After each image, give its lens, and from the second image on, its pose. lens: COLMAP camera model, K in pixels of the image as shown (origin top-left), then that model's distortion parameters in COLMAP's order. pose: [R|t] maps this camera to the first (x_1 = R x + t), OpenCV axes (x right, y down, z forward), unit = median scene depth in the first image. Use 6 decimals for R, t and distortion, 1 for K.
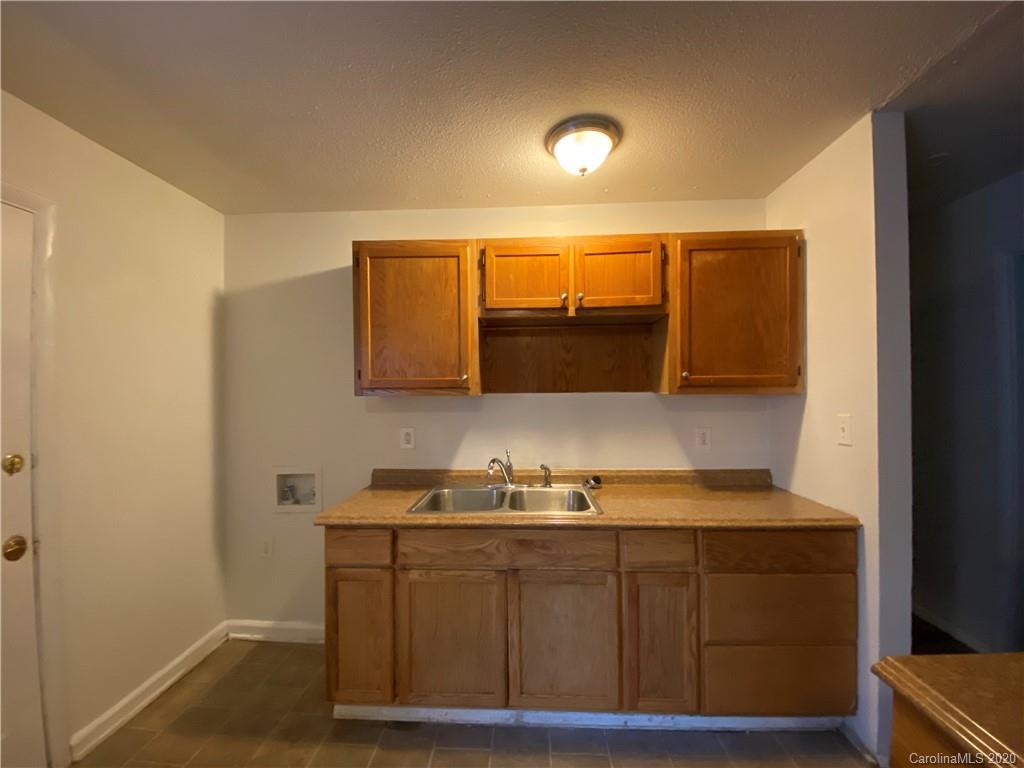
lens RADIAL K [[419.8, 0, 511.6], [0, 419.8, 385.8], [0, 0, 1]] dist [0.032846, -0.026895]
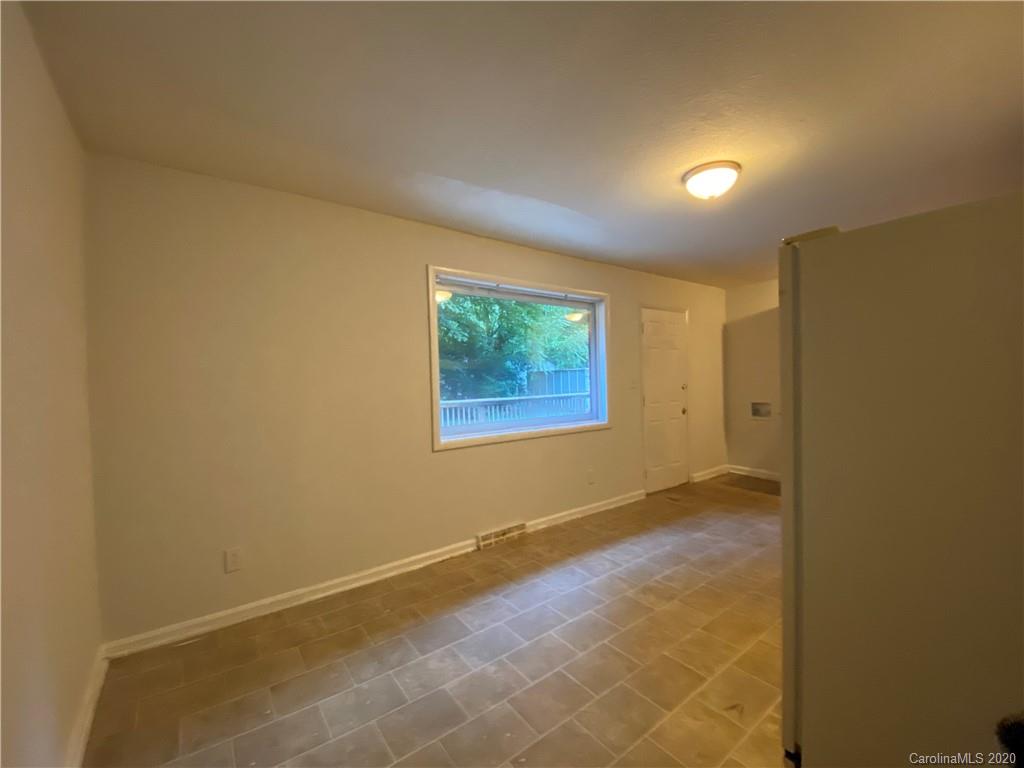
lens RADIAL K [[419.8, 0, 511.6], [0, 419.8, 385.8], [0, 0, 1]] dist [0.032846, -0.026895]
pose [[0.629004, 0.003814, -0.777393, 0.461693], [0.022494, 0.999480, 0.023103, 0.046970], [0.777077, -0.032019, 0.628591, -1.656426]]
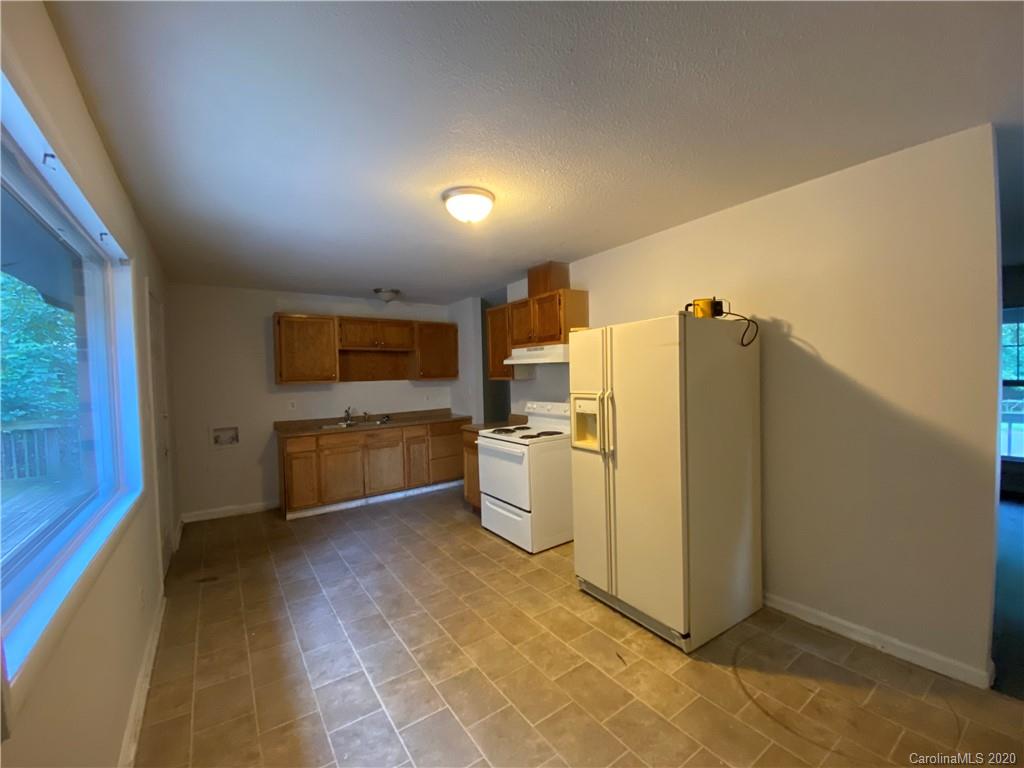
lens RADIAL K [[419.8, 0, 511.6], [0, 419.8, 385.8], [0, 0, 1]] dist [0.032846, -0.026895]
pose [[0.795522, -0.028540, 0.605252, -0.758863], [0.016058, 0.999532, 0.026026, -0.005967], [-0.605711, -0.010985, 0.795609, -1.487793]]
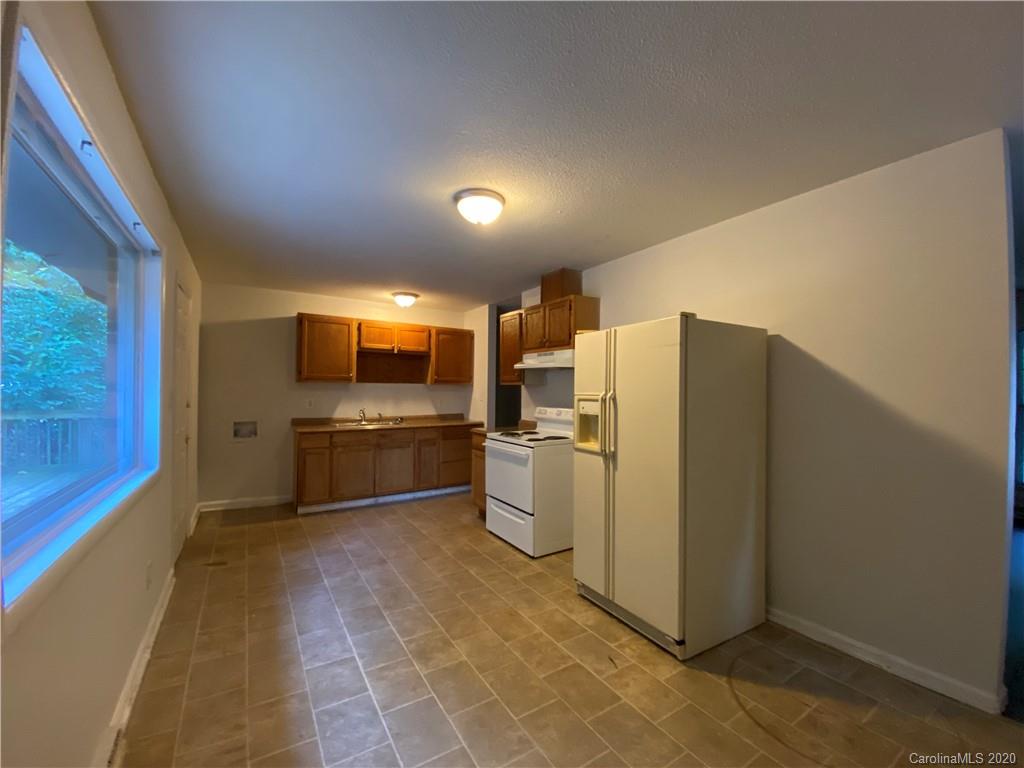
lens RADIAL K [[419.8, 0, 511.6], [0, 419.8, 385.8], [0, 0, 1]] dist [0.032846, -0.026895]
pose [[0.824349, 0.022607, 0.565631, -0.727890], [-0.020670, 0.999738, -0.009833, 0.045718], [-0.565705, -0.003586, 0.824600, -1.533737]]
